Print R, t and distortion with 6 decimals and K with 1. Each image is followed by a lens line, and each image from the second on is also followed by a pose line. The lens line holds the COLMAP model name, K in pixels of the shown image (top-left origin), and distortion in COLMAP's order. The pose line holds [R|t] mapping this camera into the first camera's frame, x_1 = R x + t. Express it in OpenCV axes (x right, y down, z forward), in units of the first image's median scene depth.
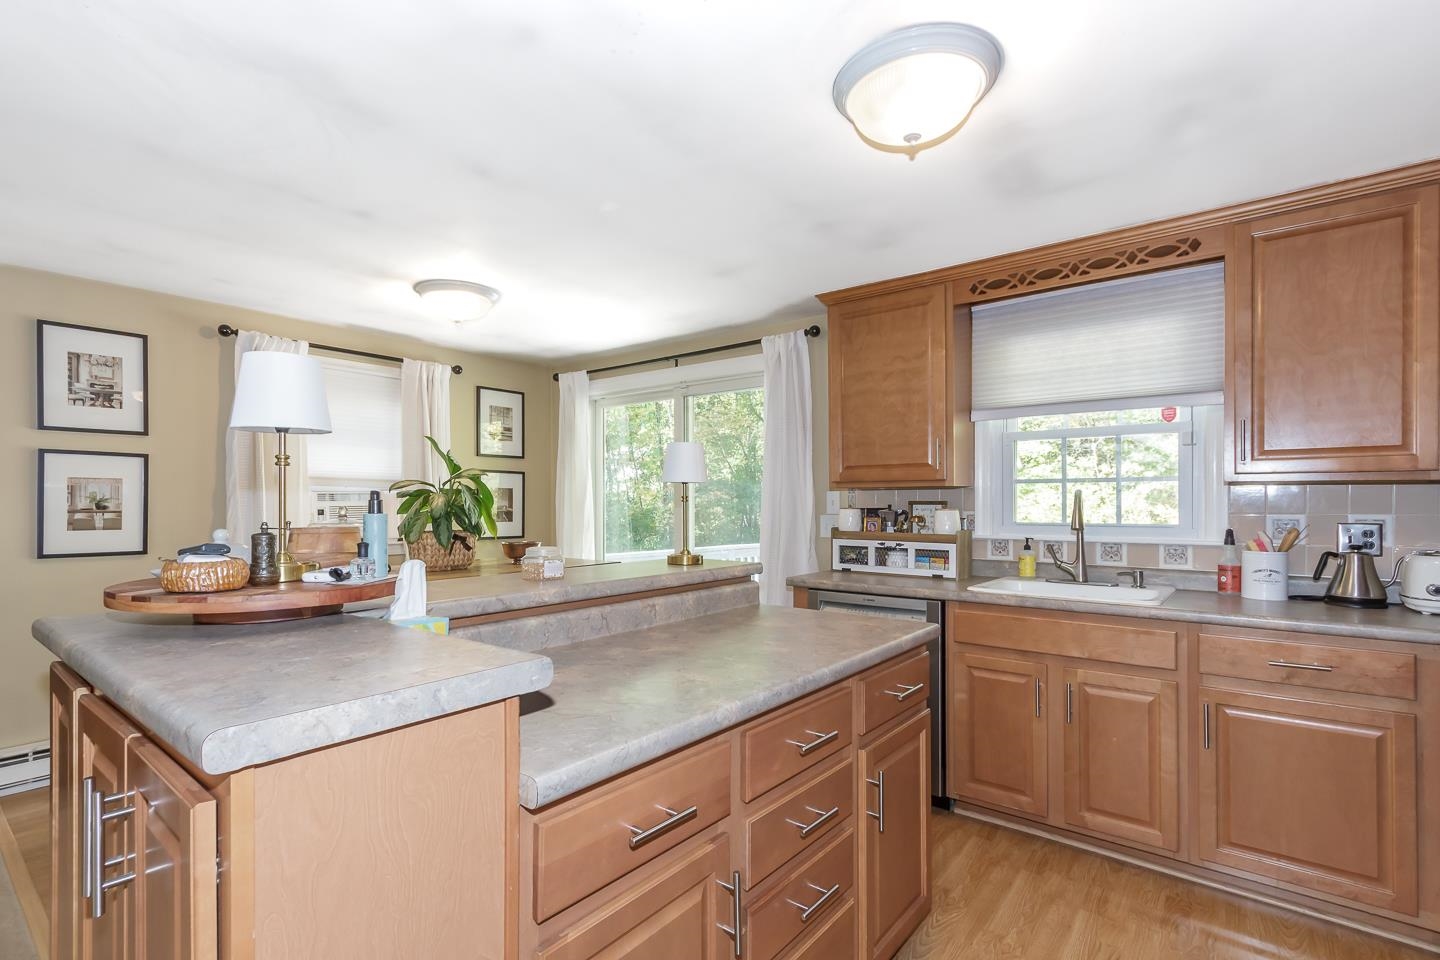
lens RADIAL K [[677.1, 0, 718.5], [0, 677.1, 498.3], [0, 0, 1]] dist [-0.003080, -0.000484]
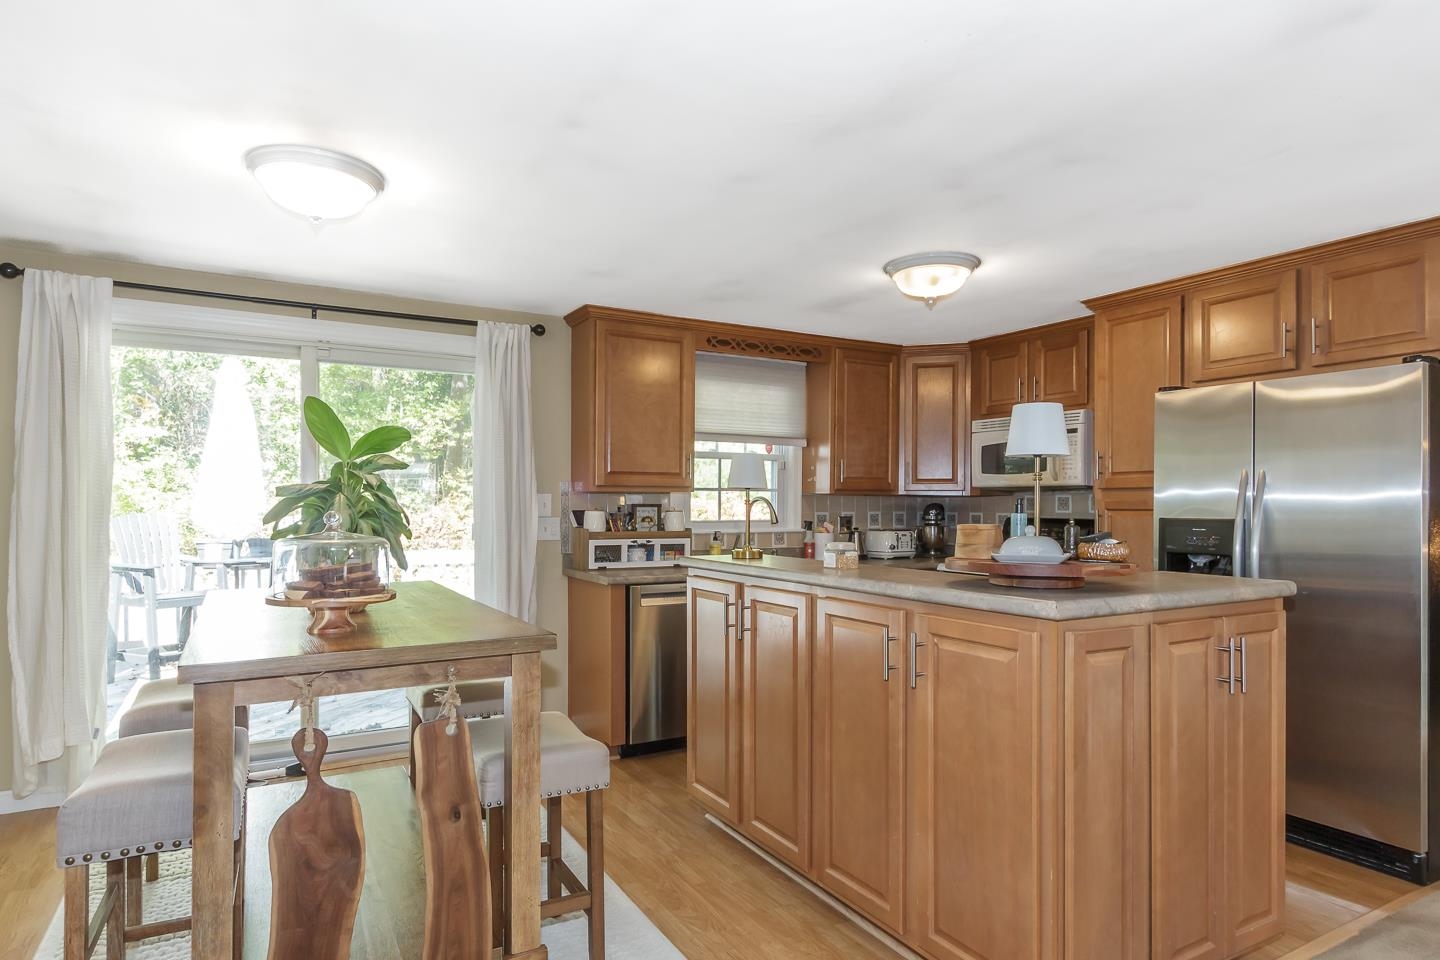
lens RADIAL K [[814.2, 0, 693.5], [0, 814.2, 502.2], [0, 0, 1]] dist [0.021440, -0.000015]
pose [[0.387869, 0.003500, 0.921708, -0.996440], [-0.007125, 0.999974, -0.000799, 0.001838], [-0.921687, -0.006257, 0.387884, 0.390142]]
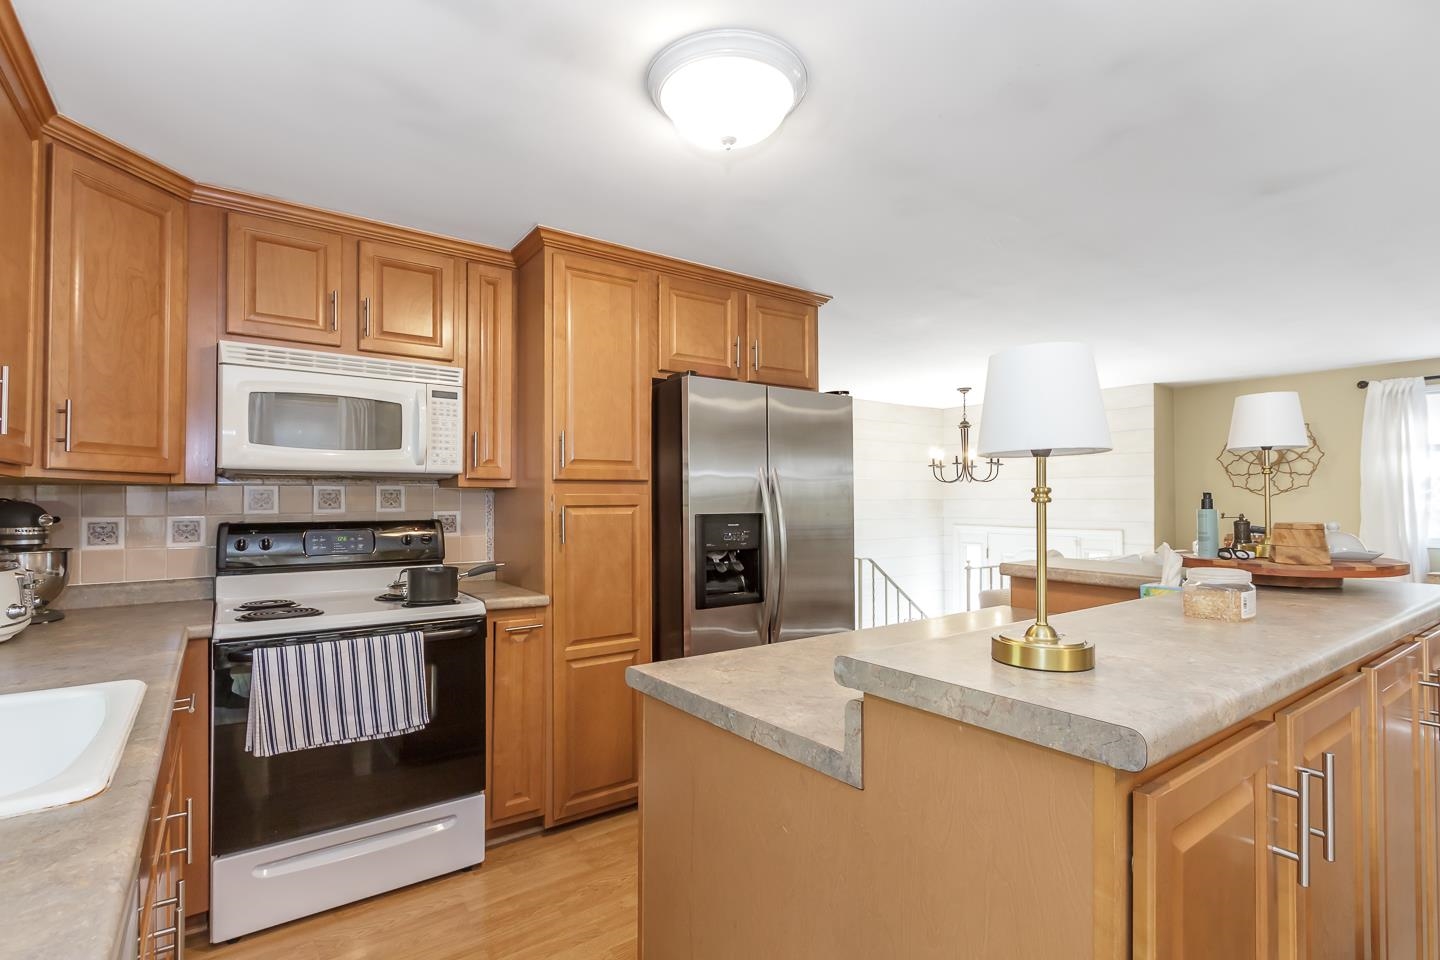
lens RADIAL K [[677.1, 0, 718.5], [0, 677.1, 498.3], [0, 0, 1]] dist [-0.003080, -0.000484]
pose [[-0.964584, 0.002494, 0.263764, 0.013766], [0.000472, 0.999970, -0.007728, 0.003695], [-0.263775, -0.007330, -0.964556, 1.032672]]
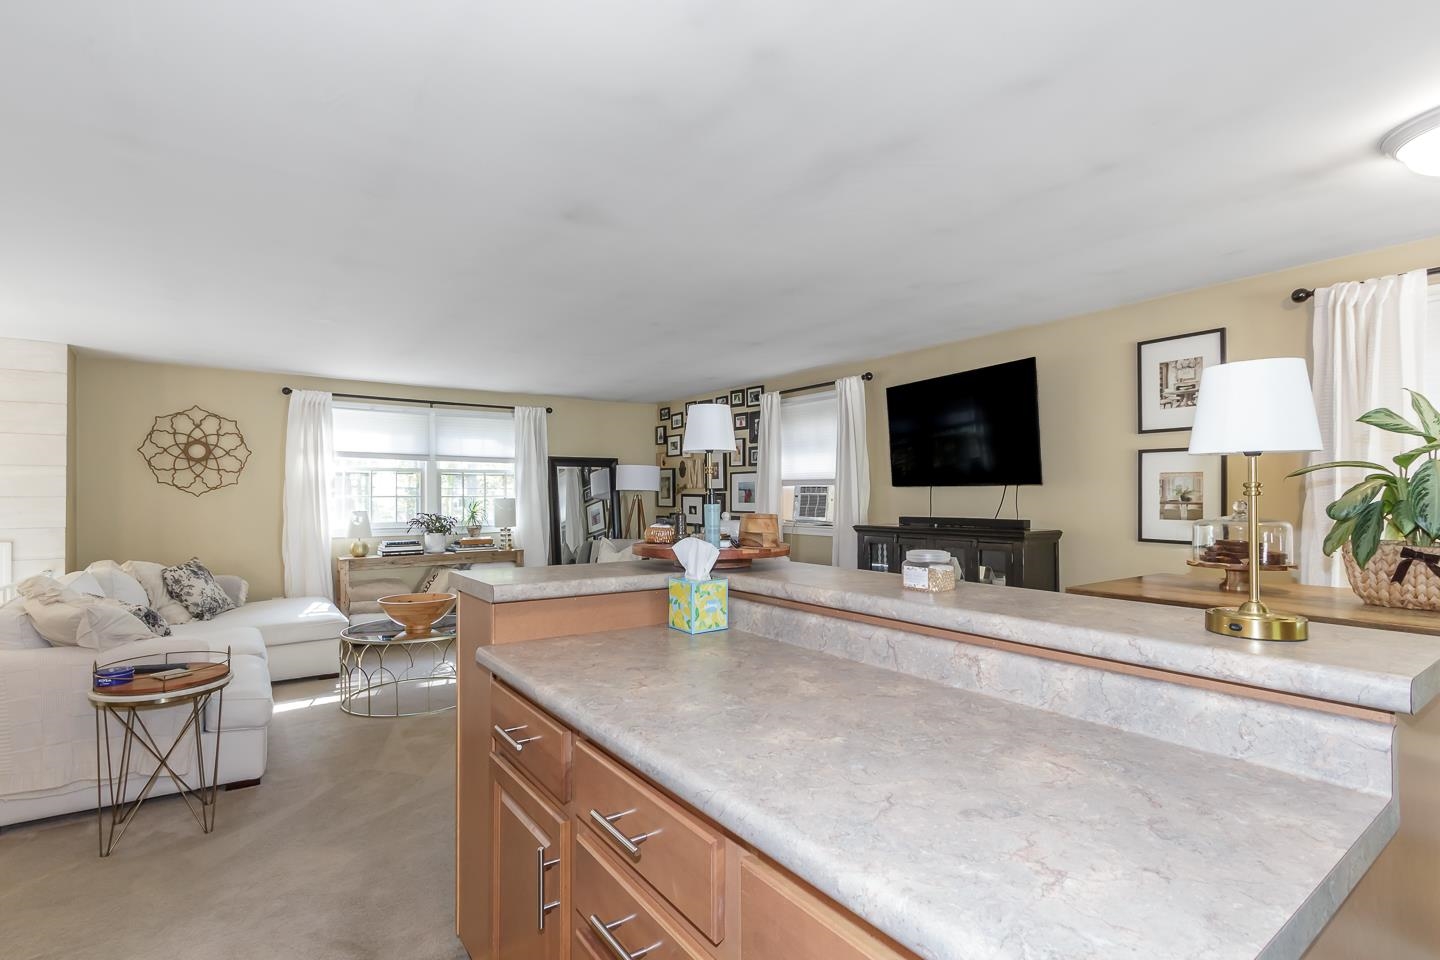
lens RADIAL K [[675.6, 0, 692.4], [0, 675.6, 499.8], [0, 0, 1]] dist [-0.001127, -0.000507]
pose [[-0.288203, 0.008386, -0.957533, 0.351669], [0.008823, 0.999942, 0.006101, 0.000747], [0.957529, -0.006690, -0.288261, 0.551597]]
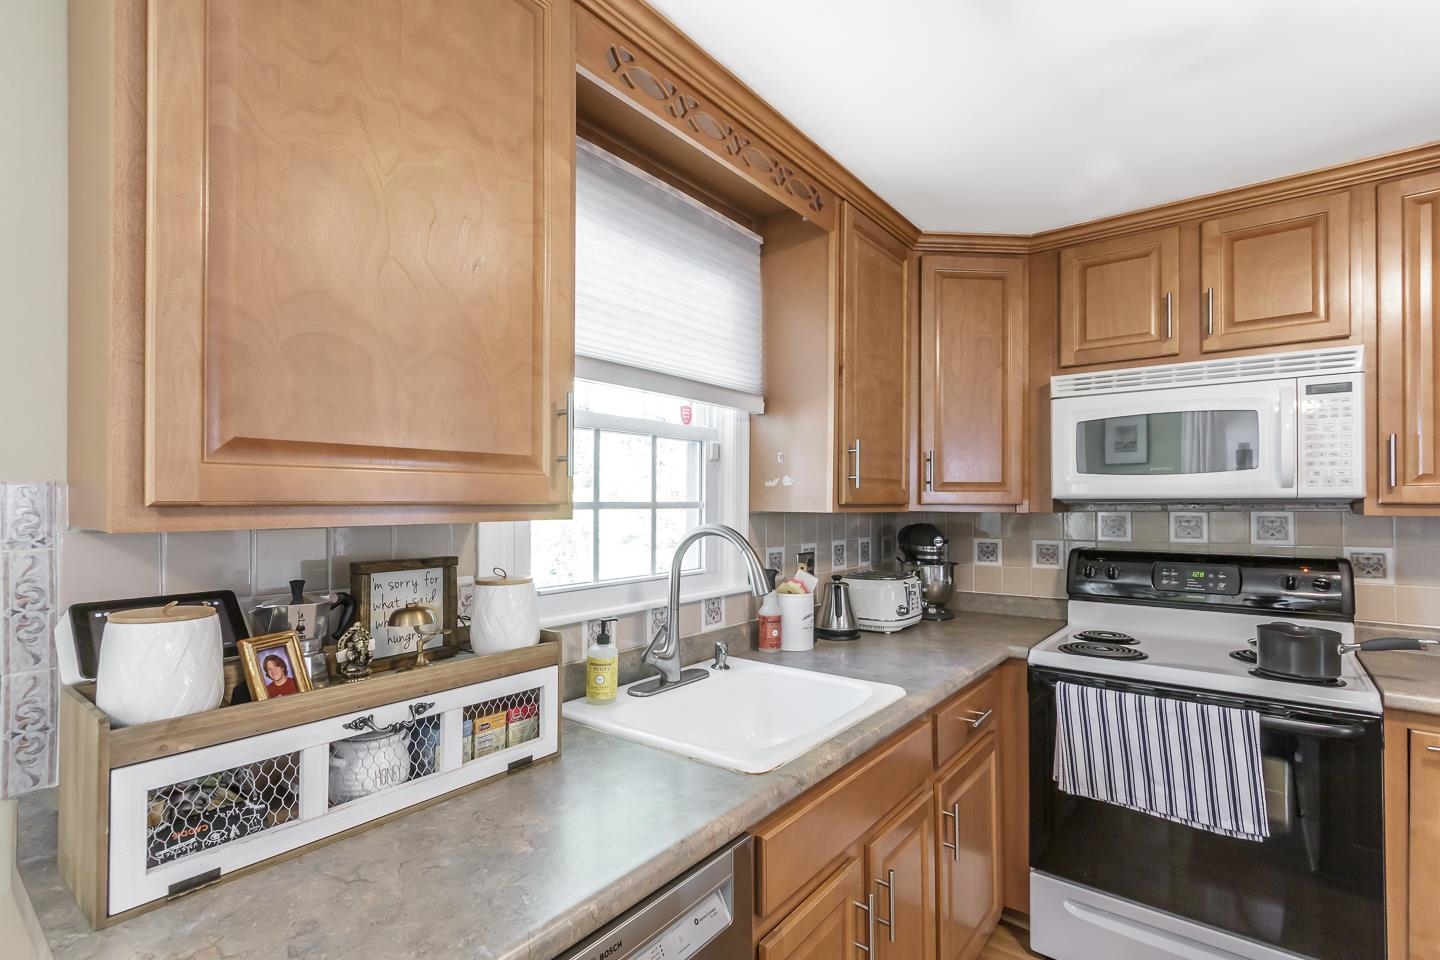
lens RADIAL K [[675.6, 0, 692.4], [0, 675.6, 499.8], [0, 0, 1]] dist [-0.001127, -0.000507]
pose [[0.018345, 0.007076, 0.999807, -0.042523], [-0.002140, 0.999973, -0.007038, -0.025598], [-0.999829, -0.002011, 0.018360, 0.874159]]
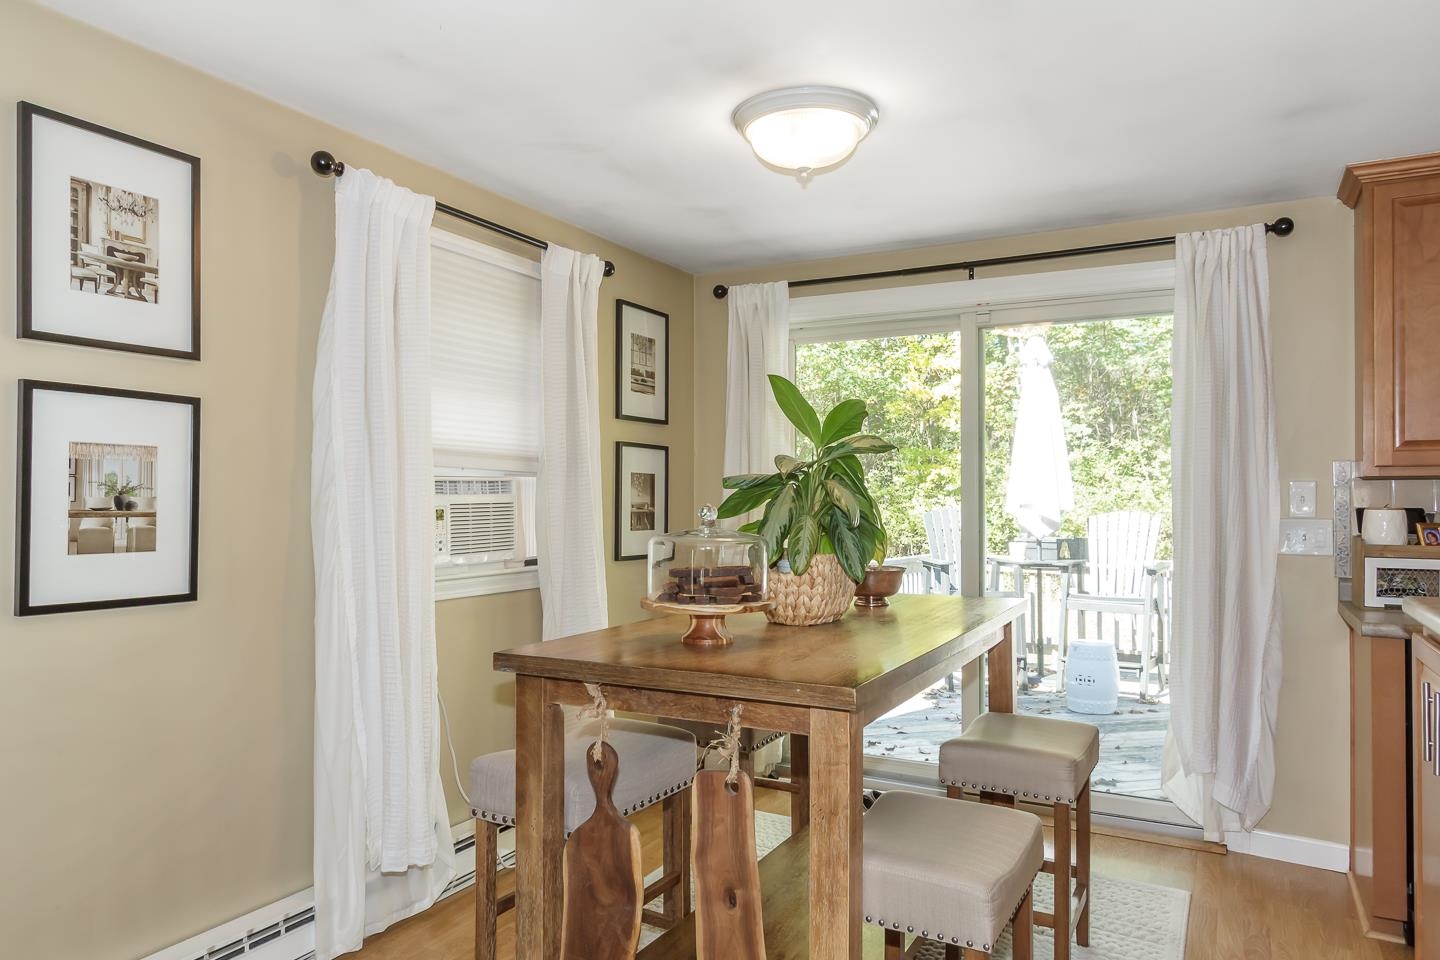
lens RADIAL K [[950.2, 0, 719.3], [0, 950.2, 487.2], [0, 0, 1]] dist [0.029250, -0.030399]
pose [[0.984761, 0.004849, 0.173847, -0.611911], [-0.003923, 0.999976, -0.005669, 0.002599], [-0.173870, 0.004900, 0.984756, 0.252349]]
